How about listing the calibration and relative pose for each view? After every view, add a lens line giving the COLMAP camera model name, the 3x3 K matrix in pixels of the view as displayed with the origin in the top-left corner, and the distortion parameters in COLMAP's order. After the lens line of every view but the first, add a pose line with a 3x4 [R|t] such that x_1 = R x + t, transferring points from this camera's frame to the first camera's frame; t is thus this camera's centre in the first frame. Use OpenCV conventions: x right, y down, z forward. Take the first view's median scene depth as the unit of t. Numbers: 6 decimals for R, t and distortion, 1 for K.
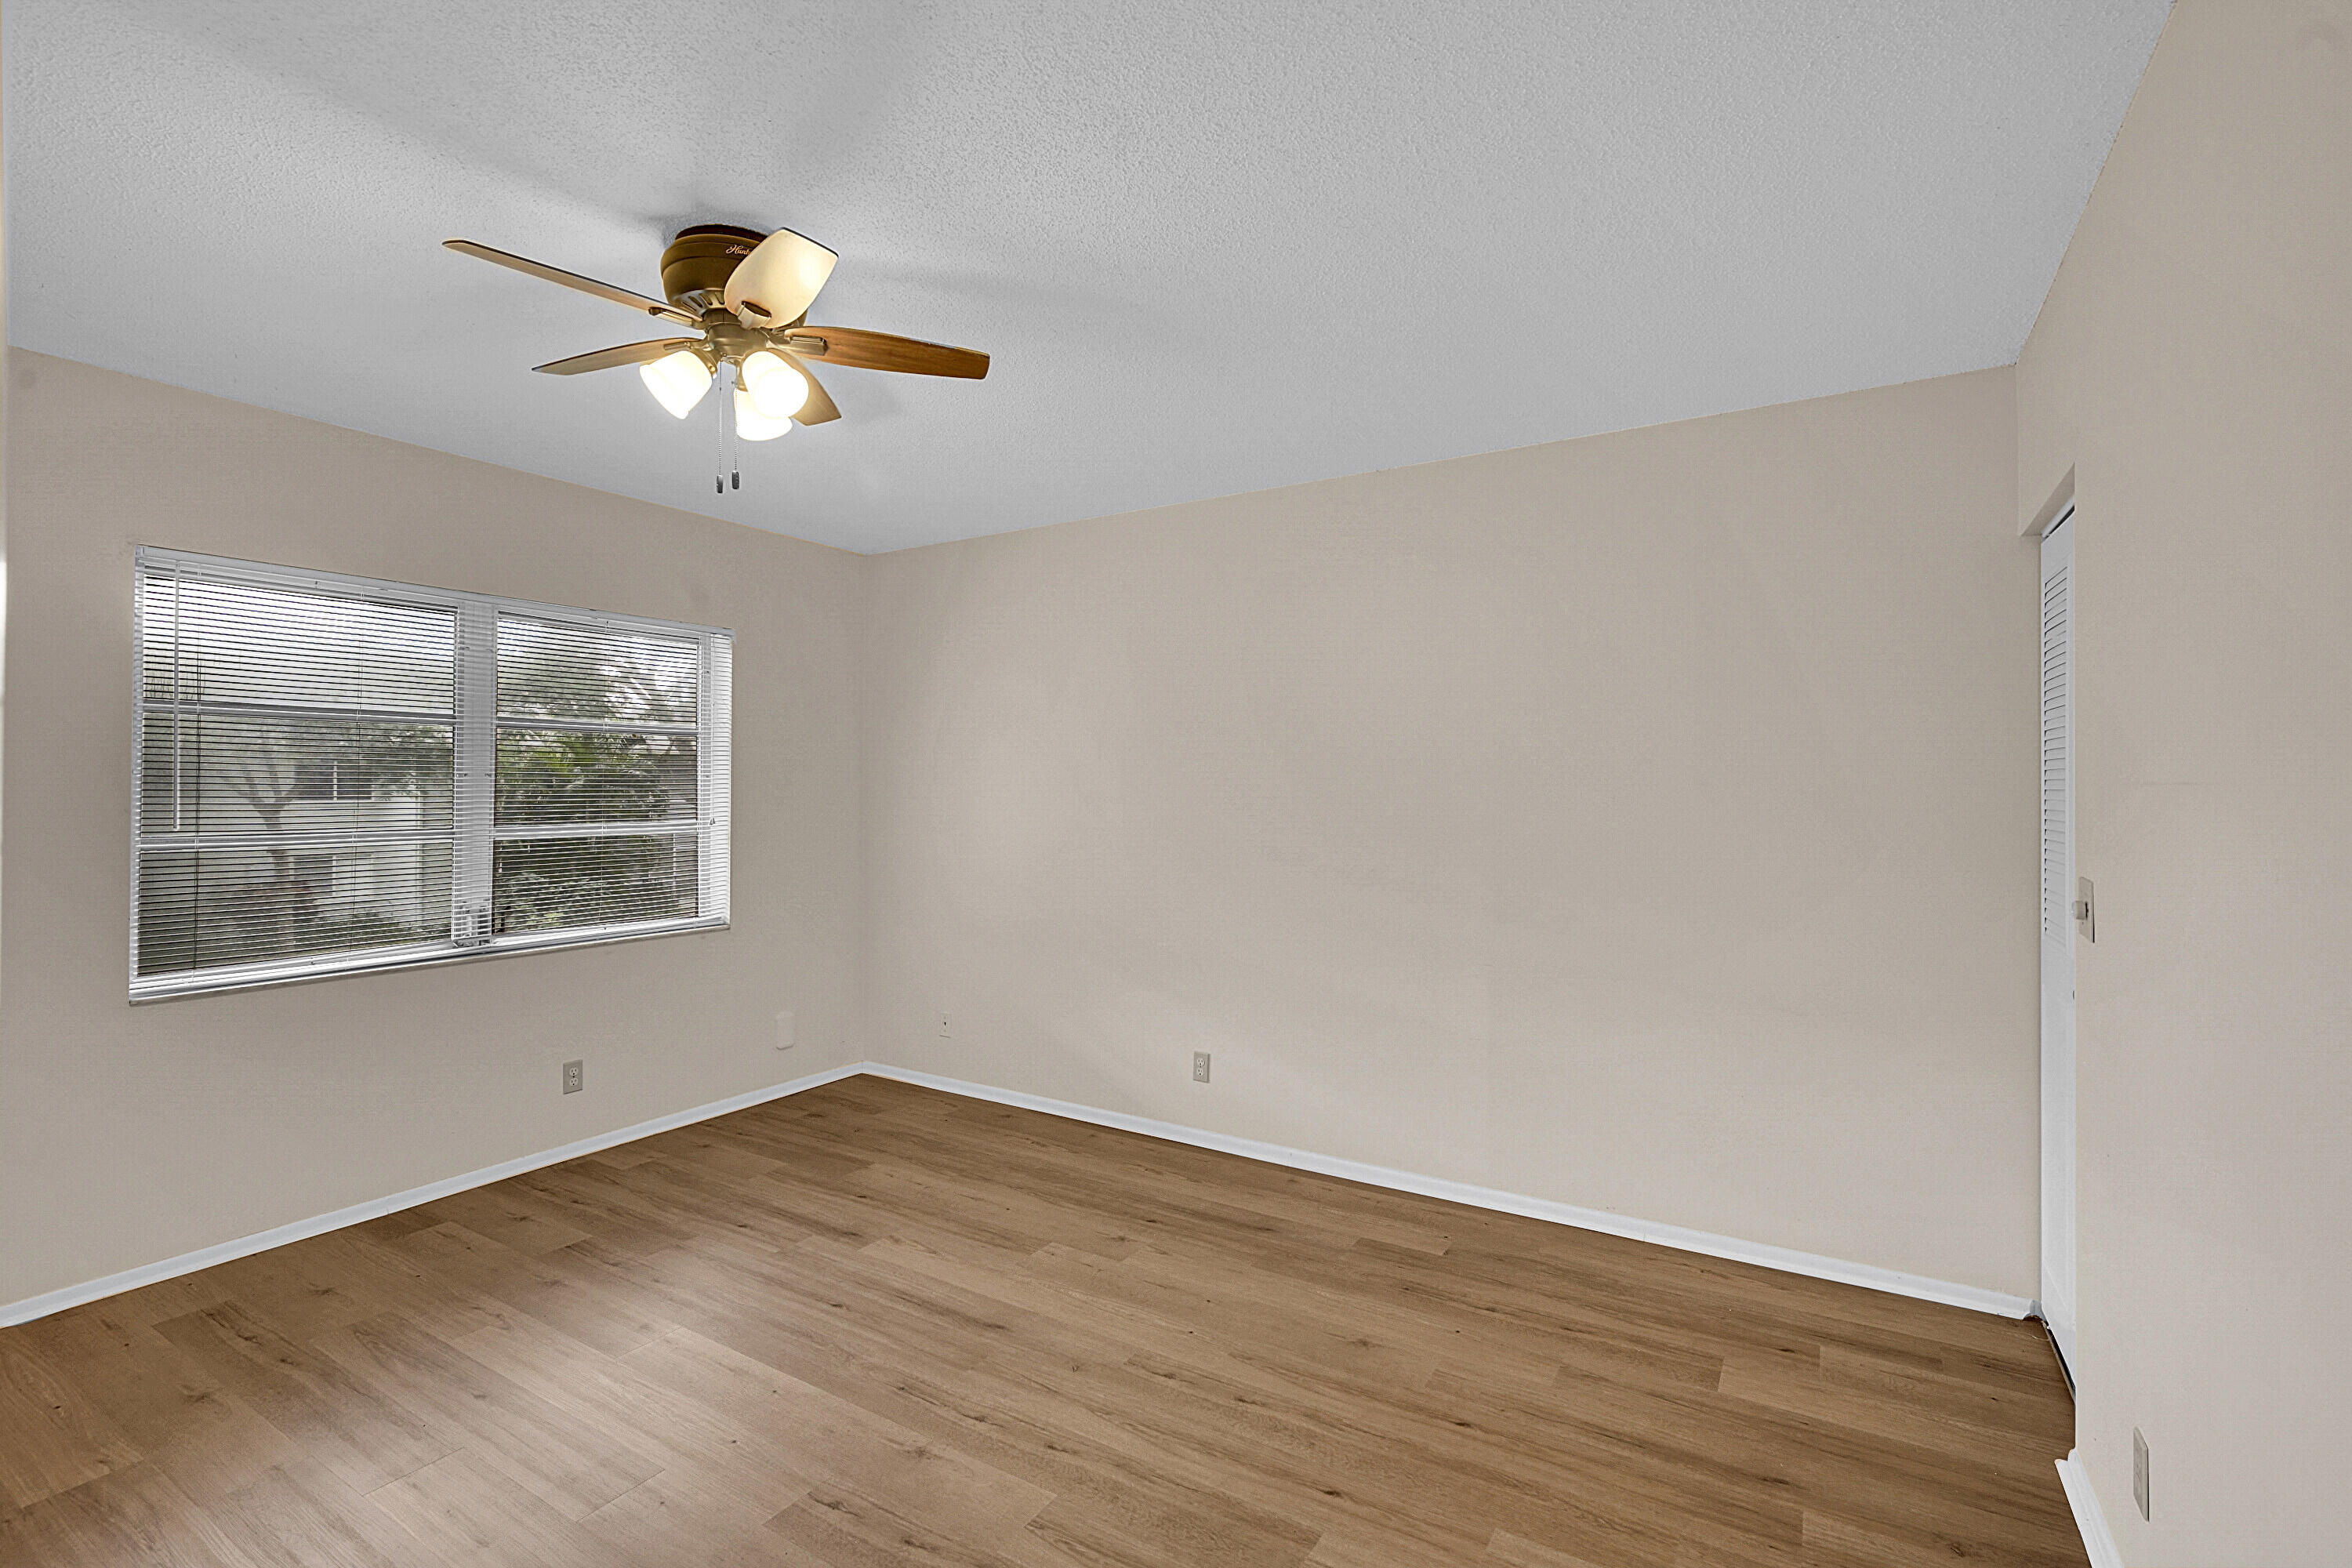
lens RADIAL K [[1055.6, 0, 1181.7], [0, 1055.6, 782.4], [0, 0, 1]] dist [0.002583, 0.000327]
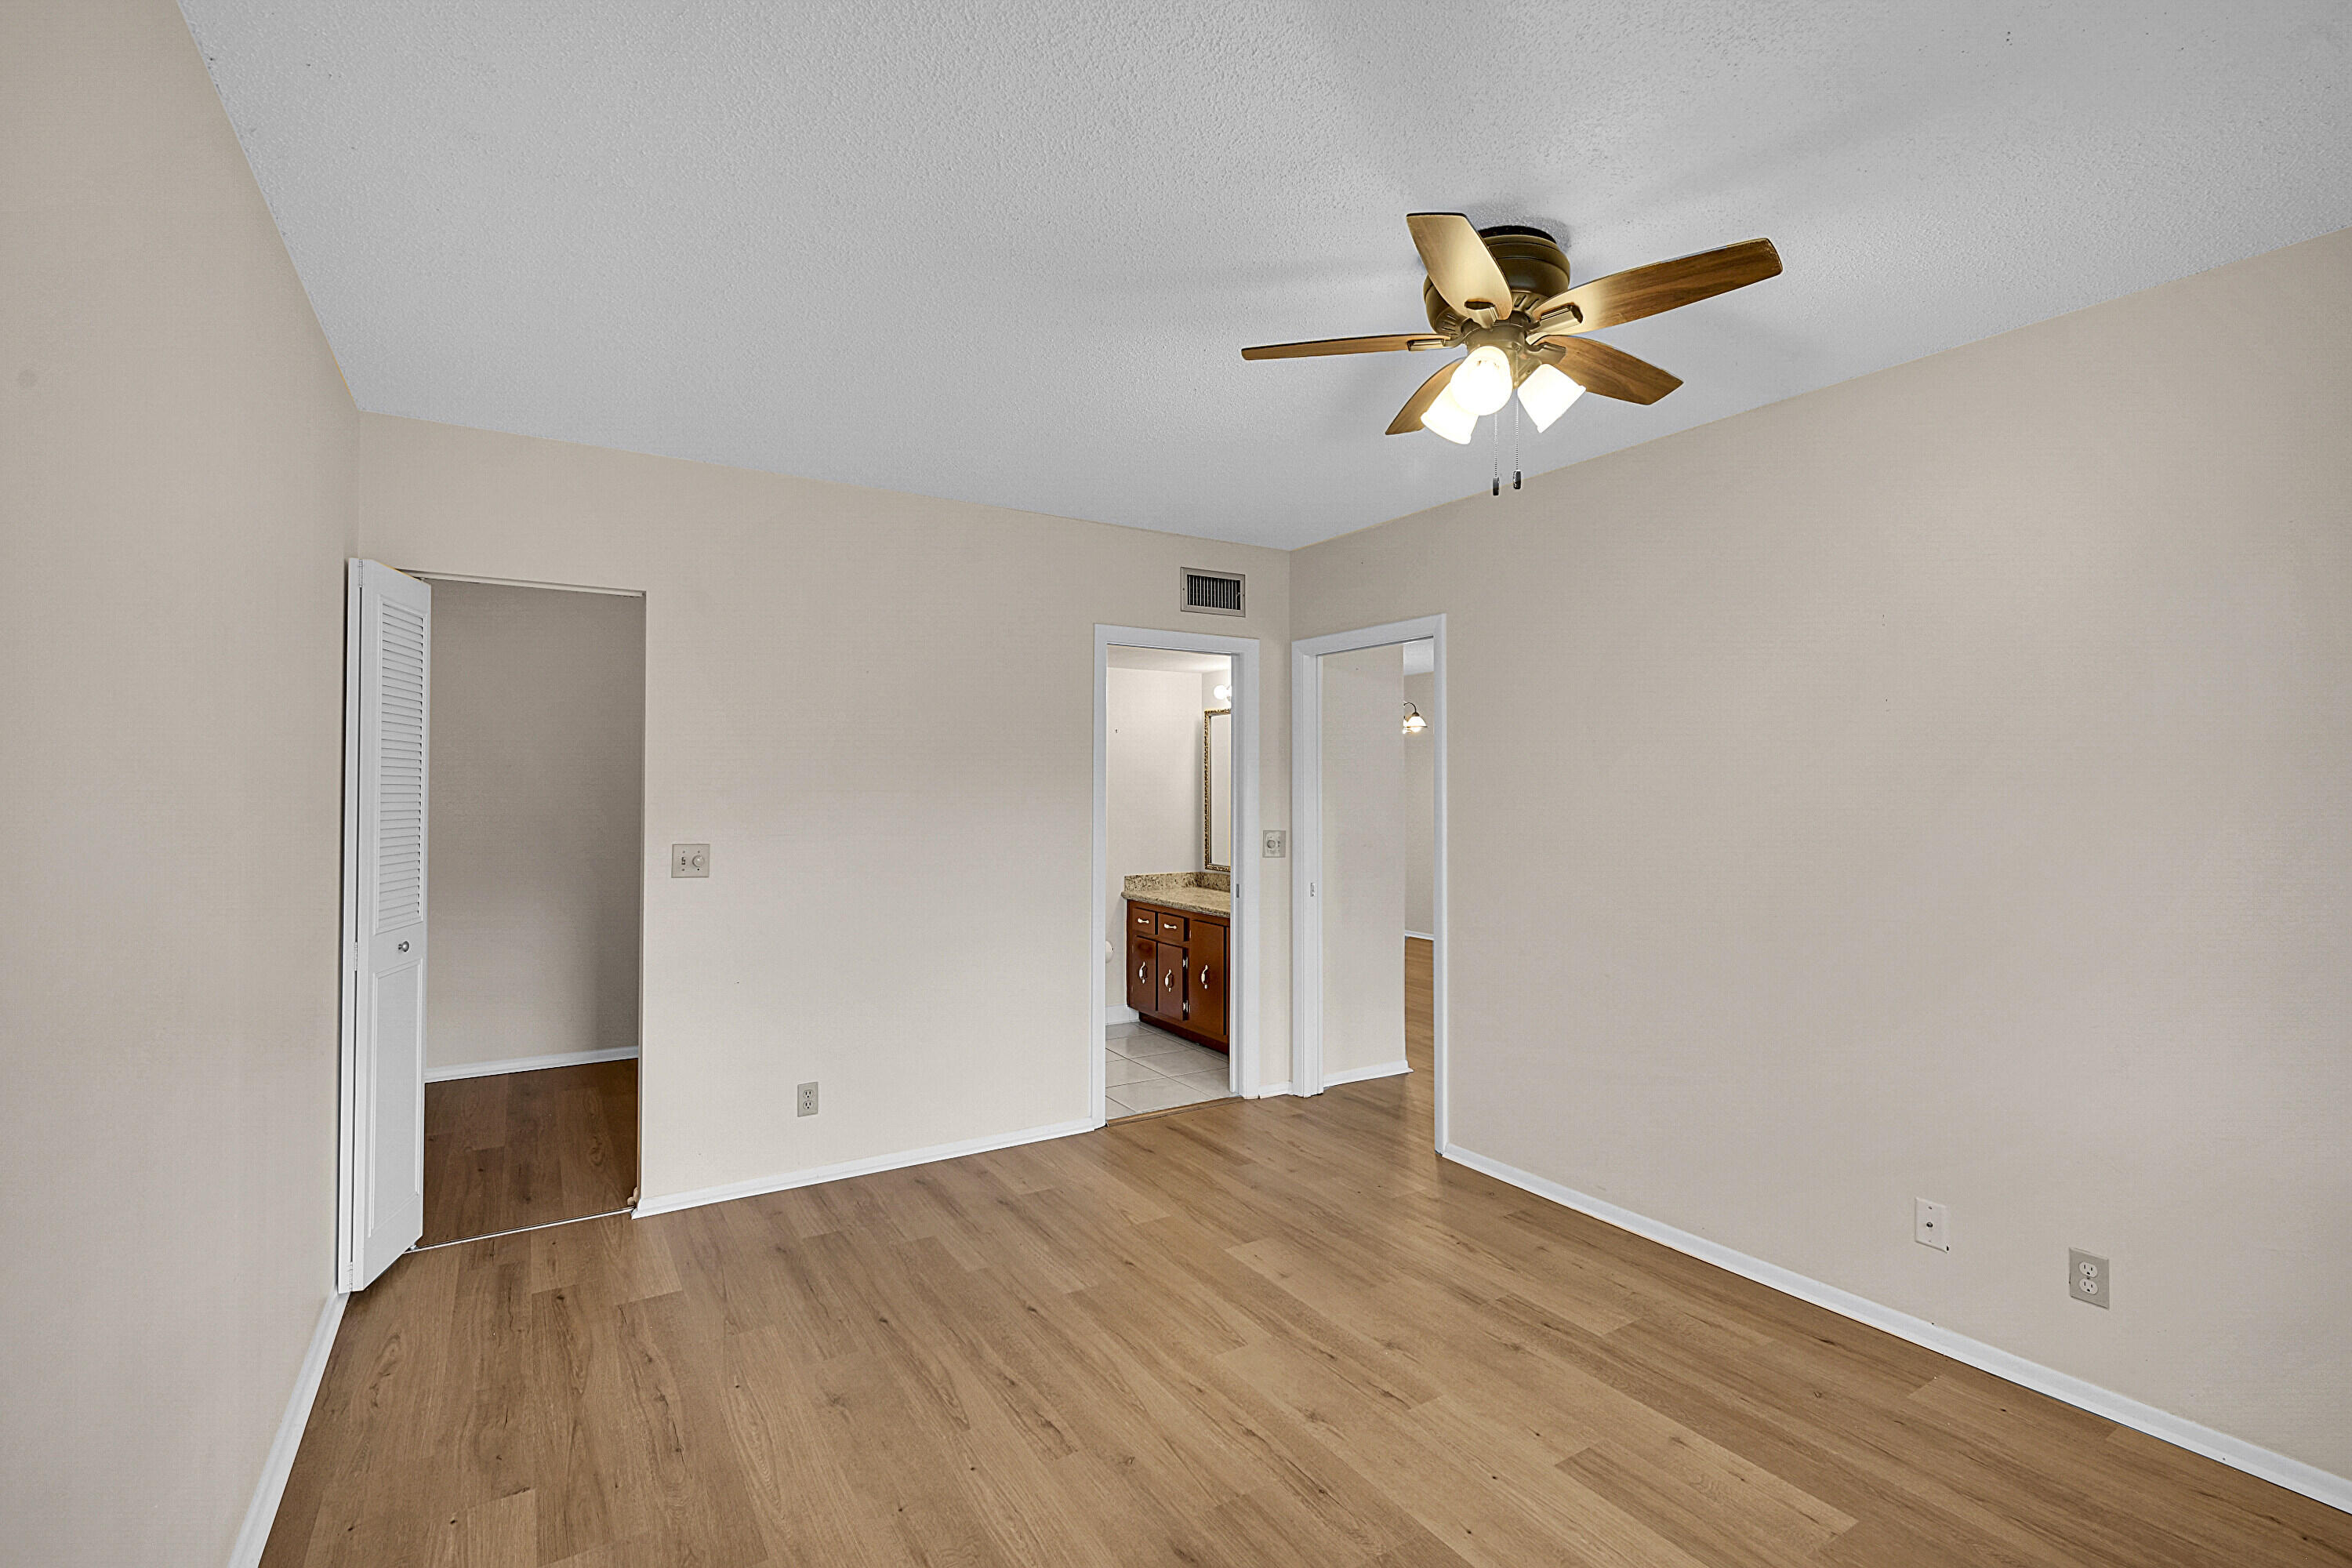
lens RADIAL K [[1055.6, 0, 1183.8], [0, 1055.6, 784.9], [0, 0, 1]] dist [0.002583, 0.000327]
pose [[-0.896971, -0.002032, 0.442084, -0.458886], [-0.005319, 0.999967, -0.006196, -0.001468], [-0.442056, -0.007909, -0.896952, 1.540828]]
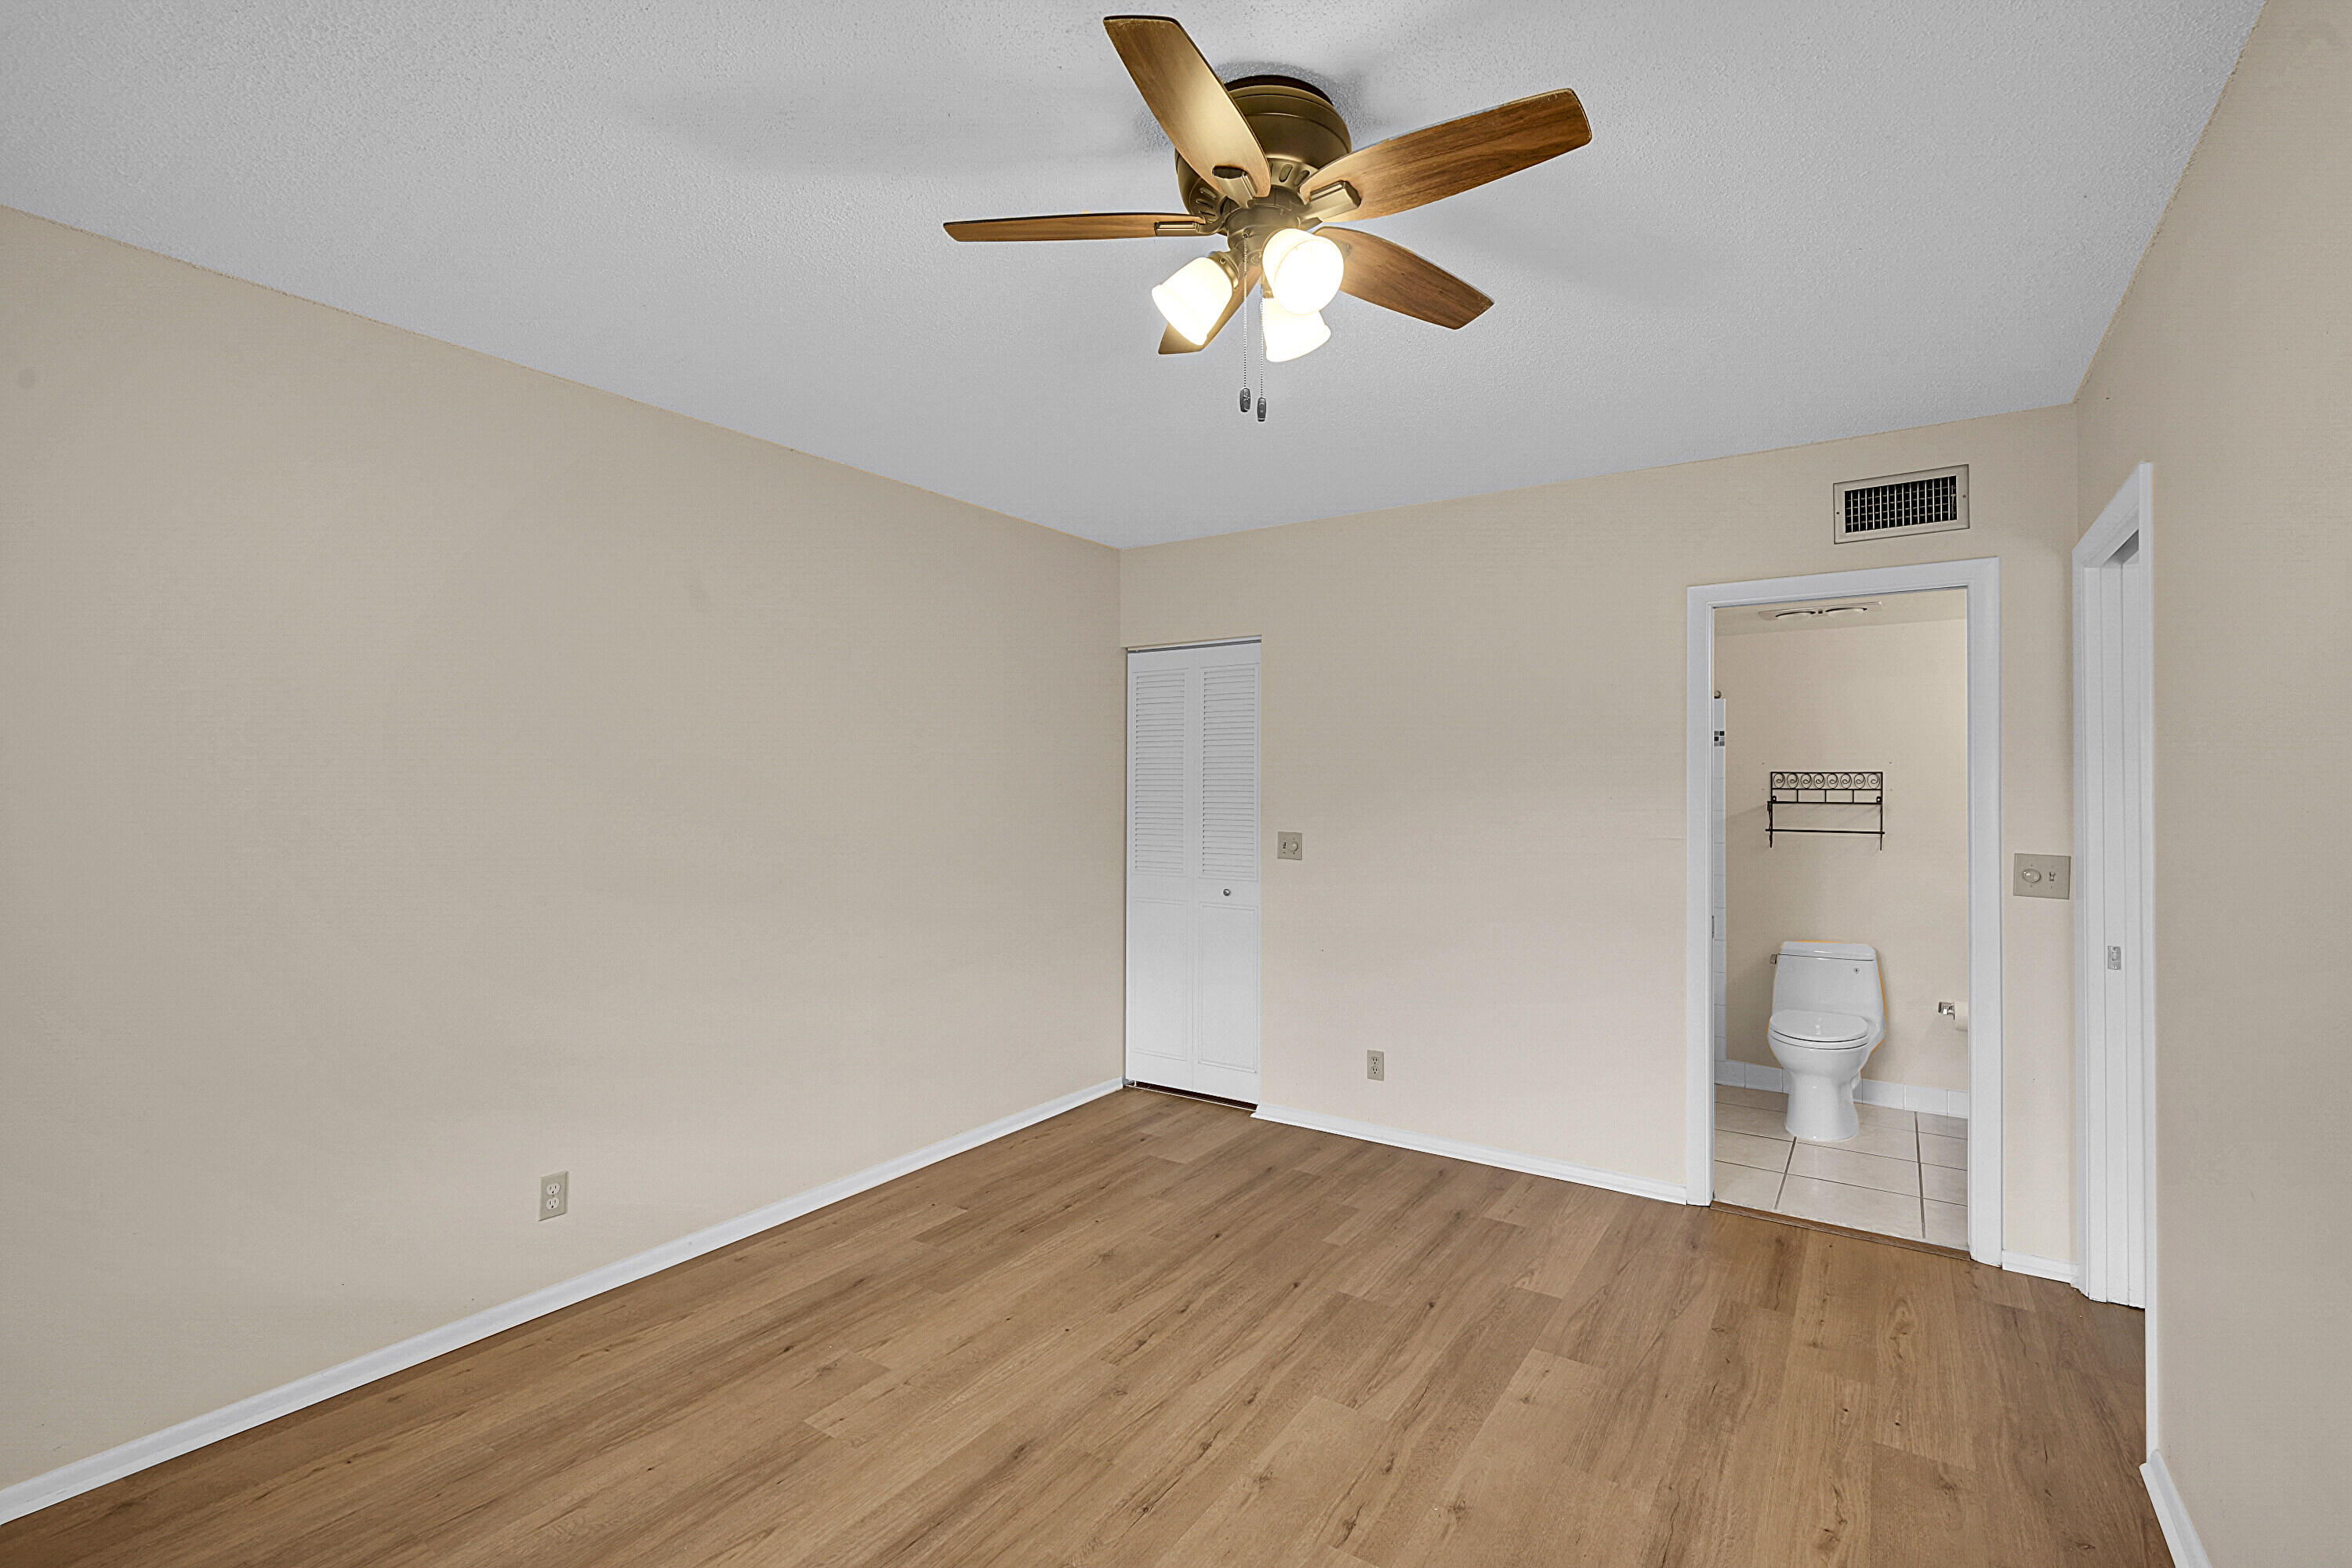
lens RADIAL K [[1055.6, 0, 1185.6], [0, 1055.6, 783.3], [0, 0, 1]] dist [0.002583, 0.000327]
pose [[0.036264, 0.001513, 0.999341, -0.930877], [-0.006119, 0.999980, -0.001292, -0.004639], [-0.999324, -0.006068, 0.036272, 0.790008]]
